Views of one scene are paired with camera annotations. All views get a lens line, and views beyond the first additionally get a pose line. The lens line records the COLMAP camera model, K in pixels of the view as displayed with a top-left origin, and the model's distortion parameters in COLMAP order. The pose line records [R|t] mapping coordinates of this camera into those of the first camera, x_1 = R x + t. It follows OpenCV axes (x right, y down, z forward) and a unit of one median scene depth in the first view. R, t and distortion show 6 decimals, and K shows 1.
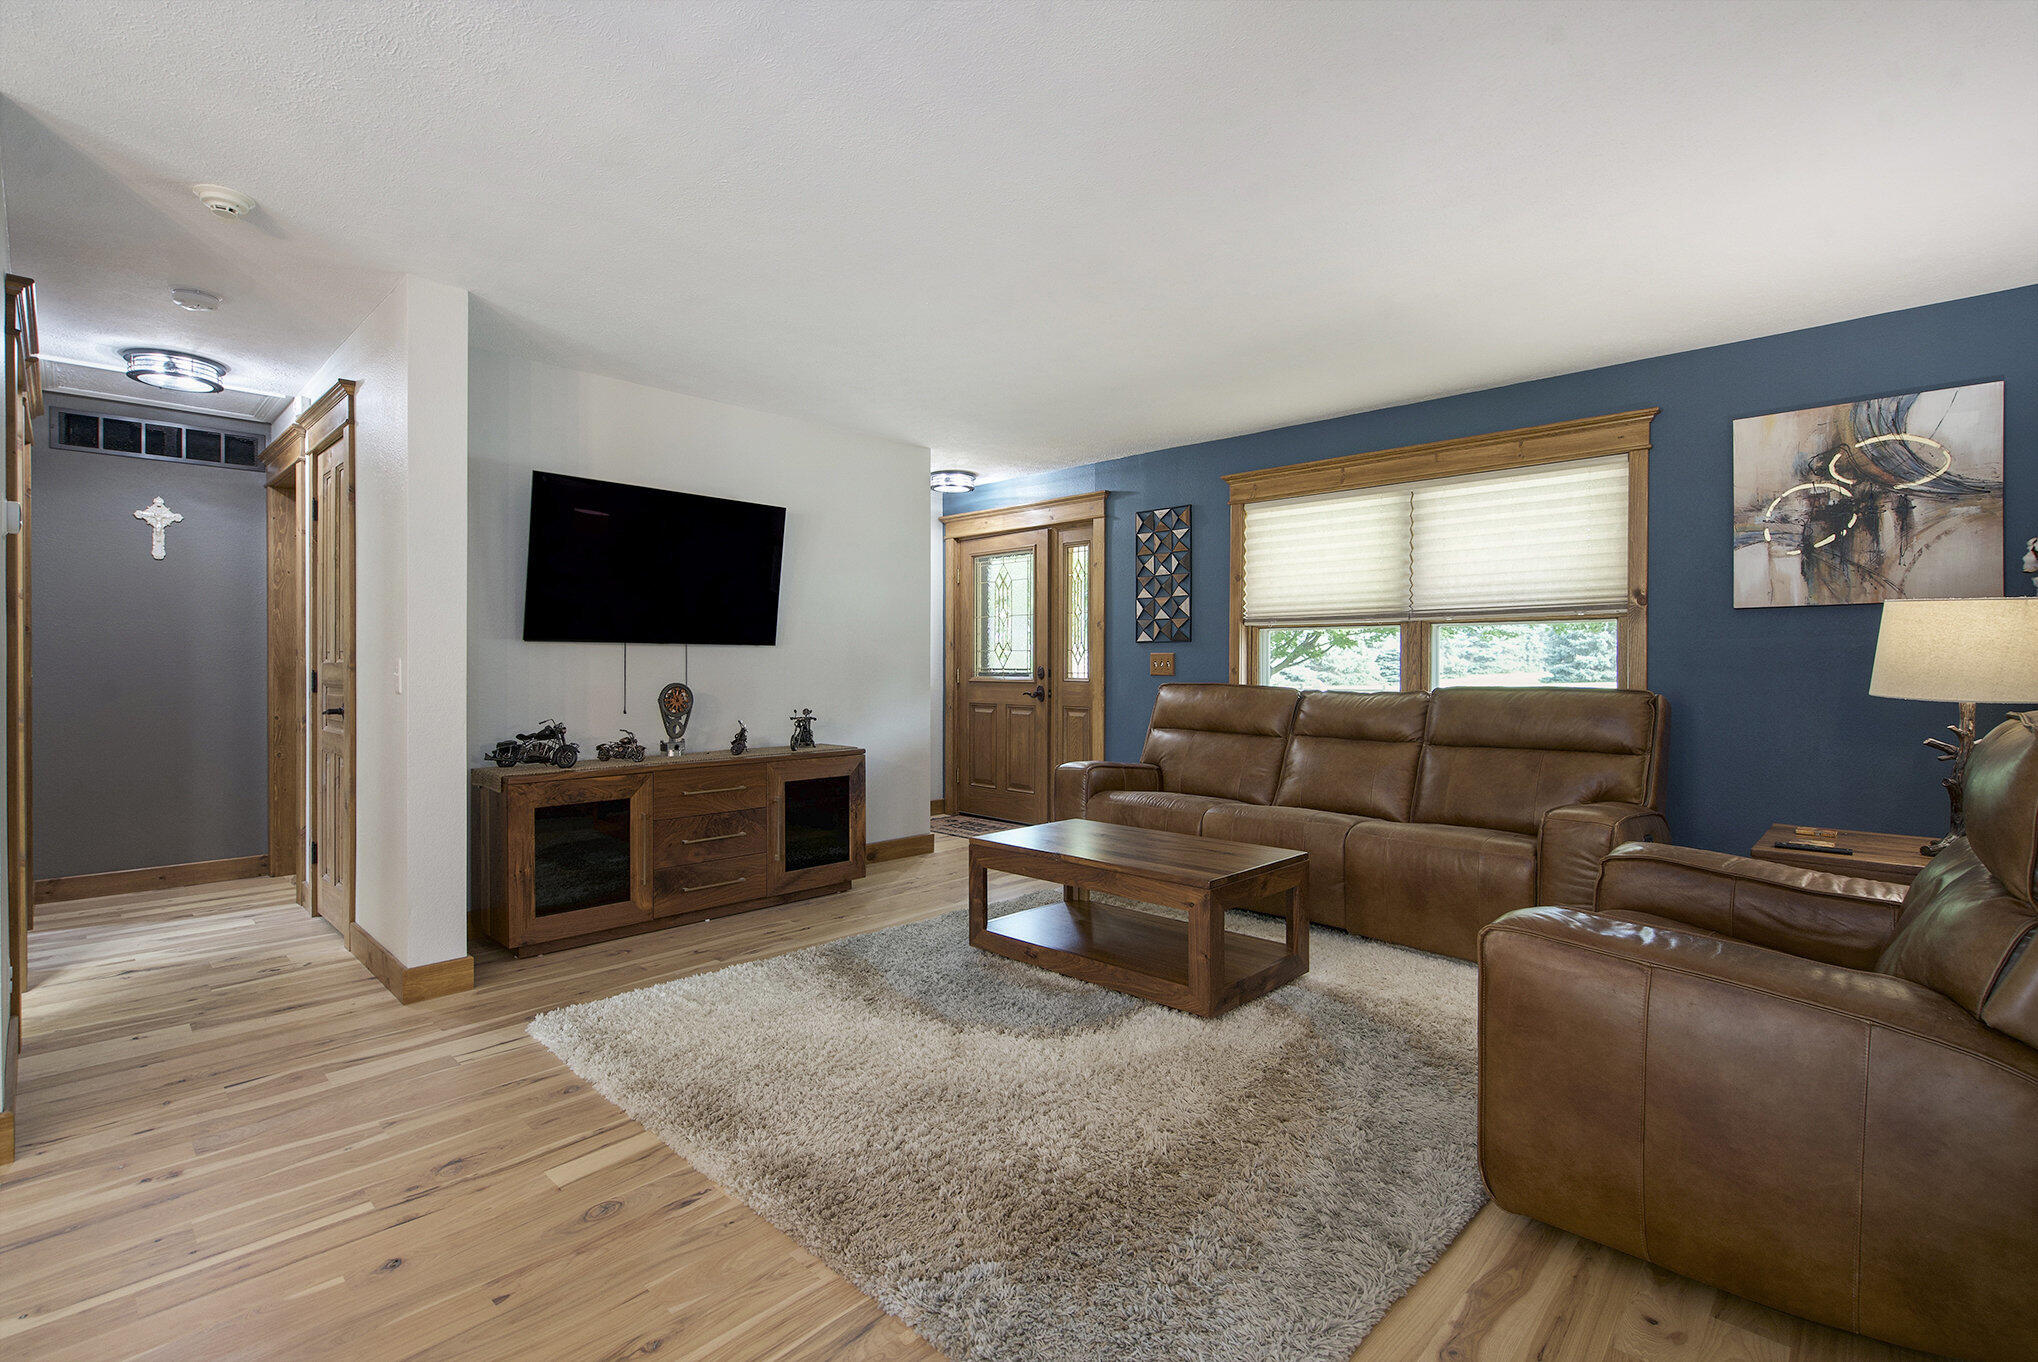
lens RADIAL K [[930.0, 0, 1011.5], [0, 930.0, 679.8], [0, 0, 1]] dist [-0.001955, -0.000048]
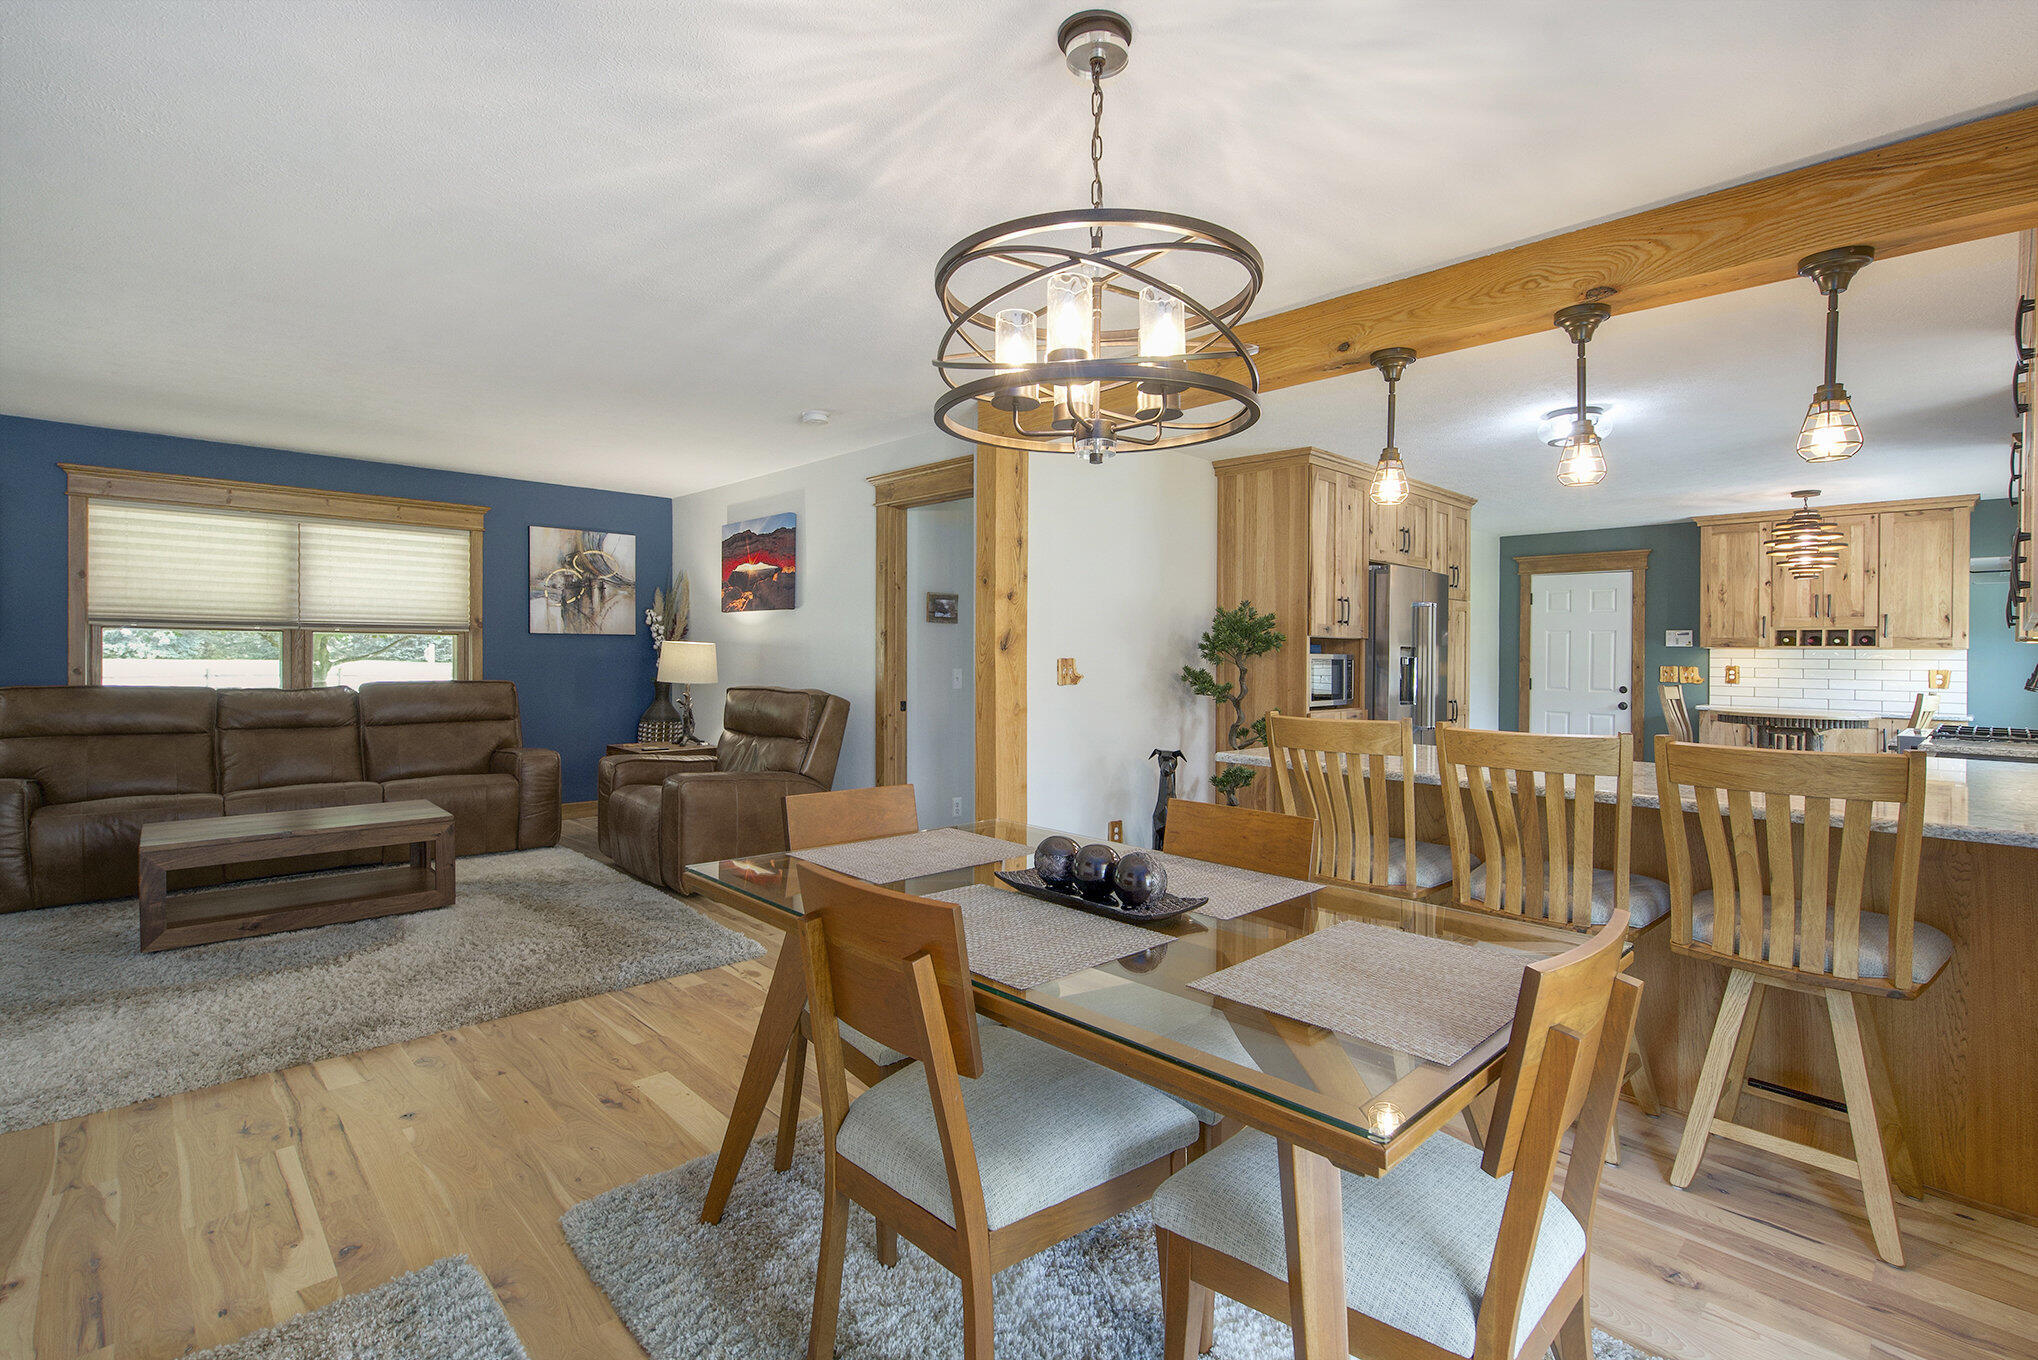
lens RADIAL K [[930.0, 0, 1017.0], [0, 930.0, 667.6], [0, 0, 1]] dist [-0.001955, -0.000048]
pose [[0.045898, -0.017455, 0.998794, -1.028684], [0.002856, 0.999846, 0.017342, -0.042675], [-0.998942, 0.002057, 0.045941, -0.003431]]
